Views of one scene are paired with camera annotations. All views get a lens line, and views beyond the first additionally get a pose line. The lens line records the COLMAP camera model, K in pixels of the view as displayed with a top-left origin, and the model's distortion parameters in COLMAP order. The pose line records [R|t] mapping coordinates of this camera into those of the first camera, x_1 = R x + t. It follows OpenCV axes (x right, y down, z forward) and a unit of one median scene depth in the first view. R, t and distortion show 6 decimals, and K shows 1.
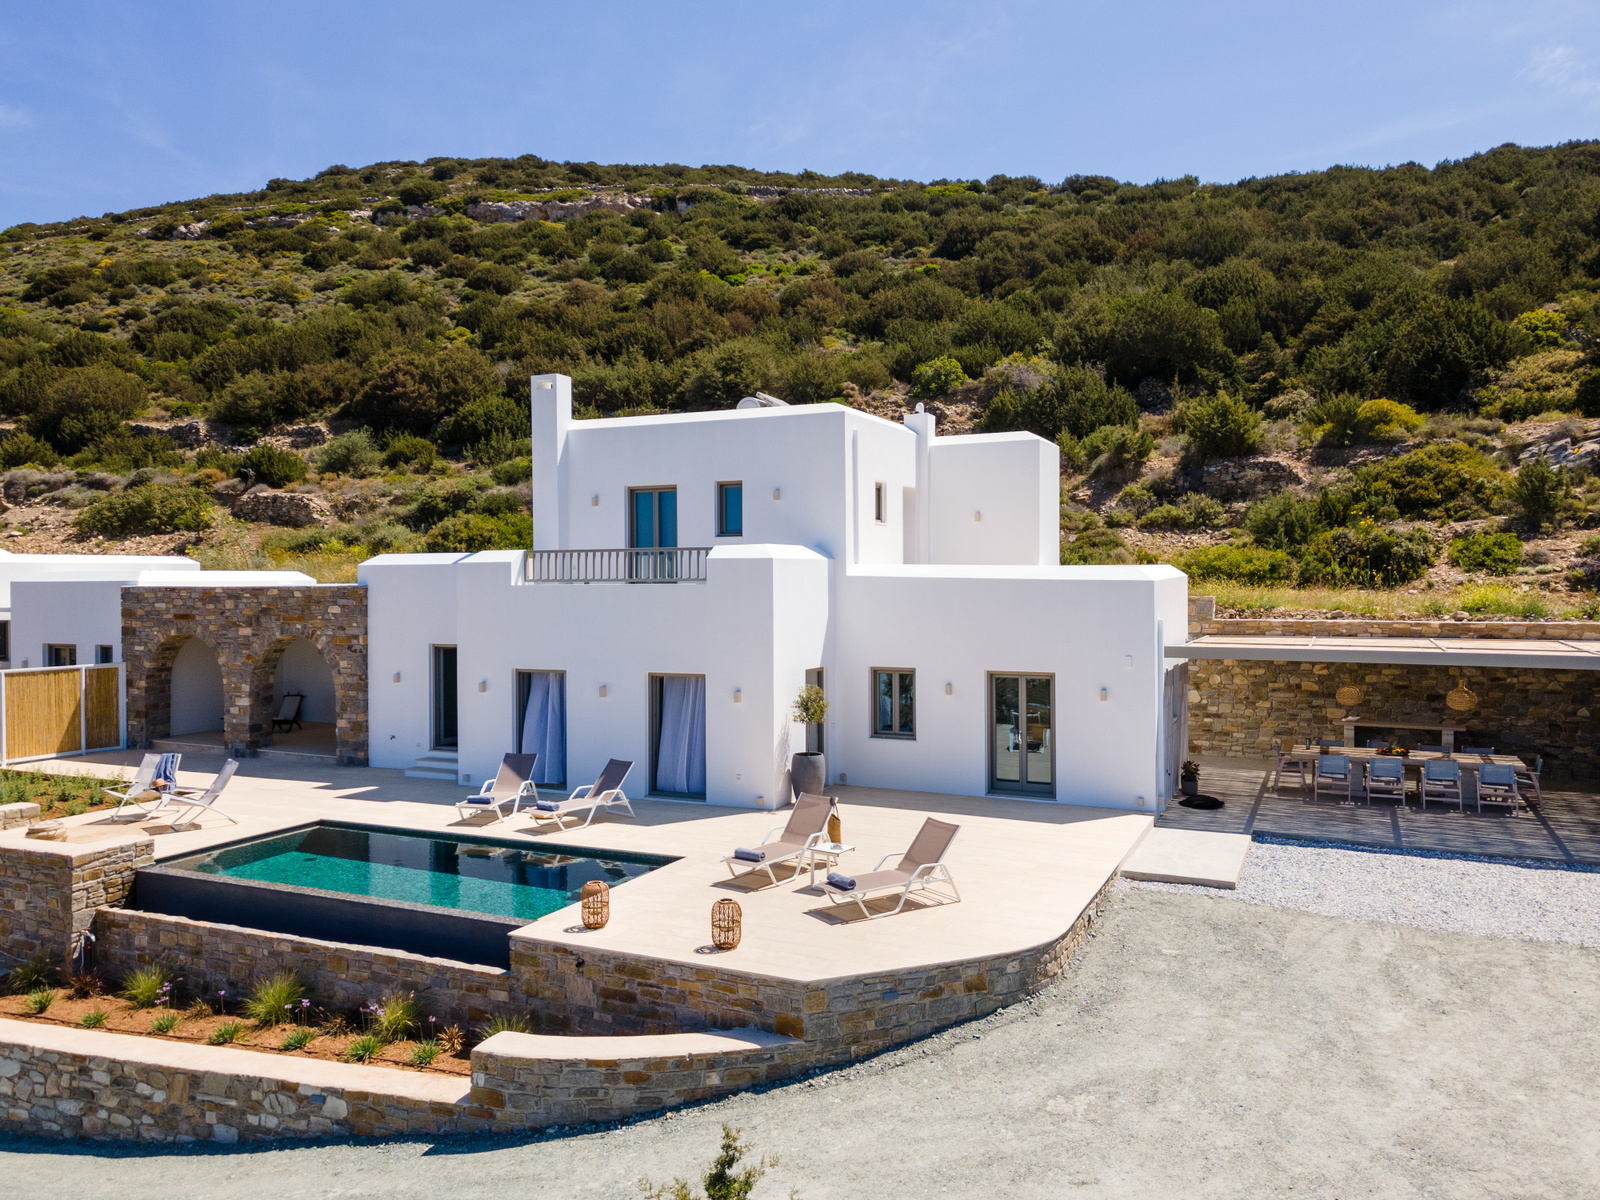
lens RADIAL K [[1153.9, 0, 790.5], [0, 1153.9, 598.3], [0, 0, 1]] dist [0.040672, 0.005104]
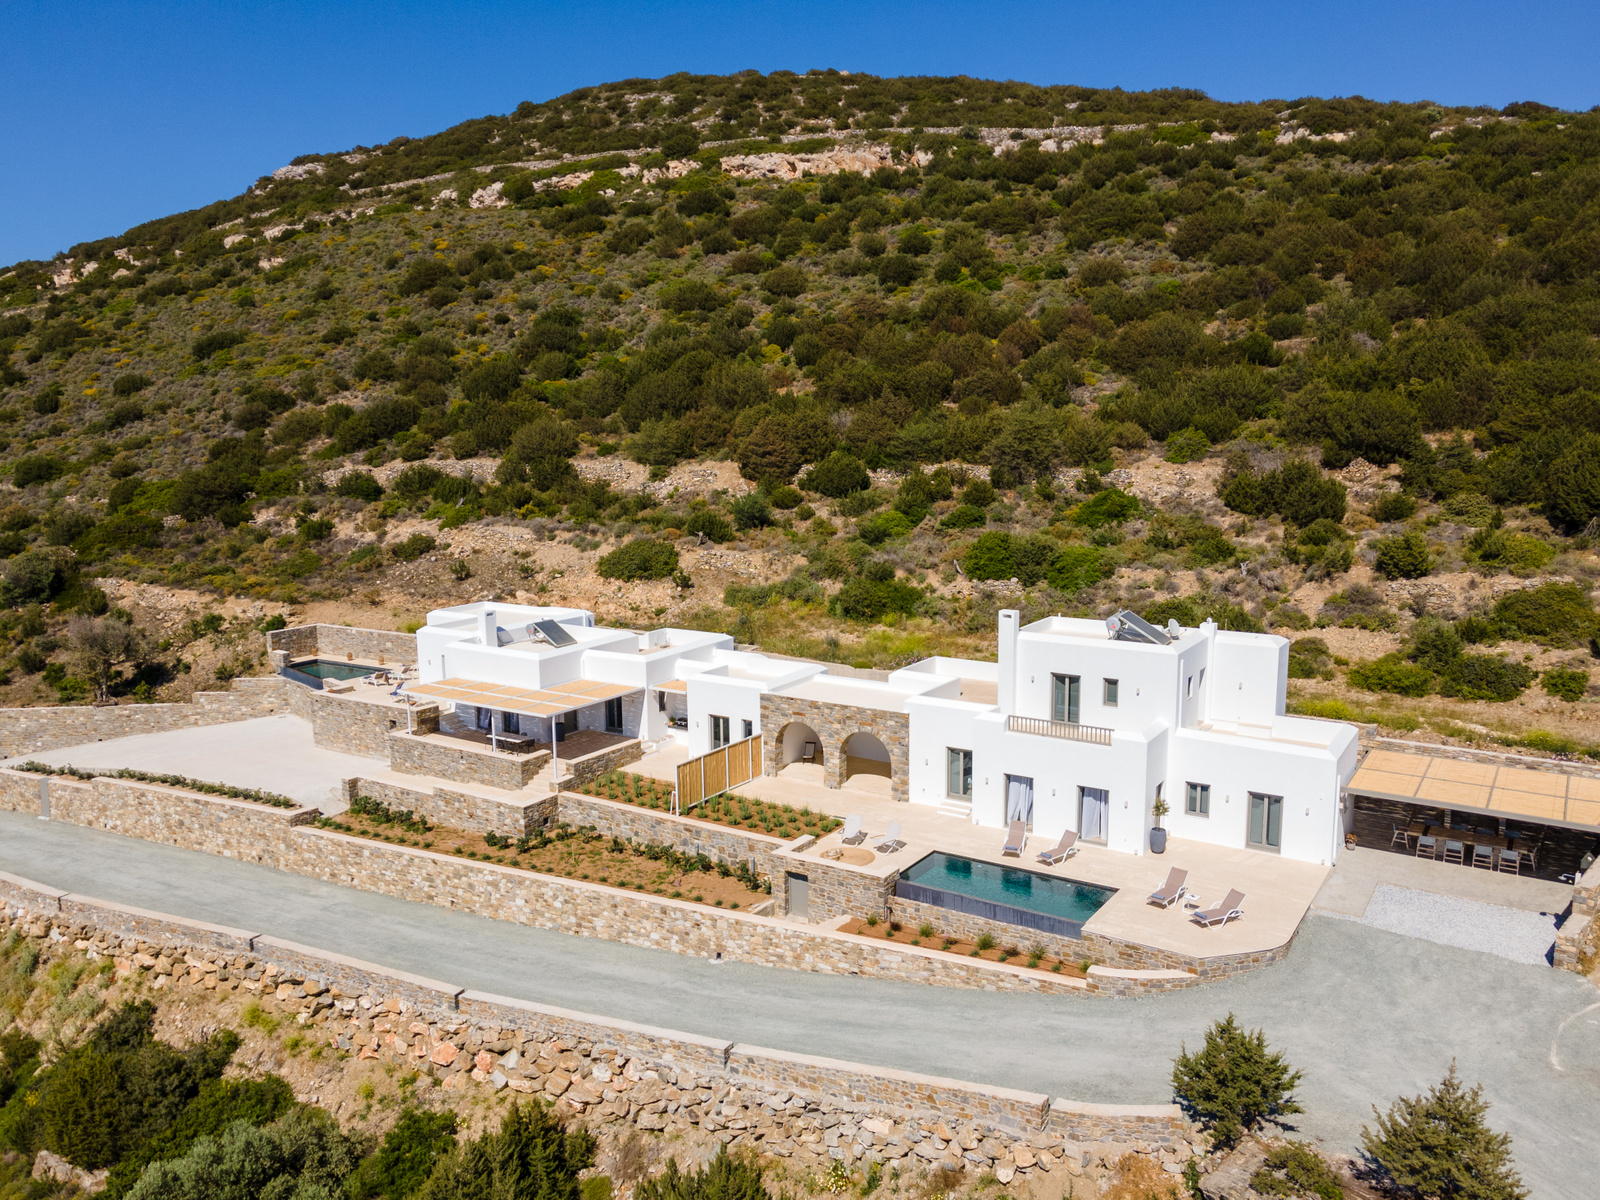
lens RADIAL K [[1153.9, 0, 797.0], [0, 1153.9, 615.0], [0, 0, 1]] dist [0.040672, 0.005104]
pose [[0.988703, 0.014508, -0.149185, -0.249709], [0.006590, 0.990135, 0.139960, -0.421796], [0.149744, -0.139361, 0.978854, -0.857285]]
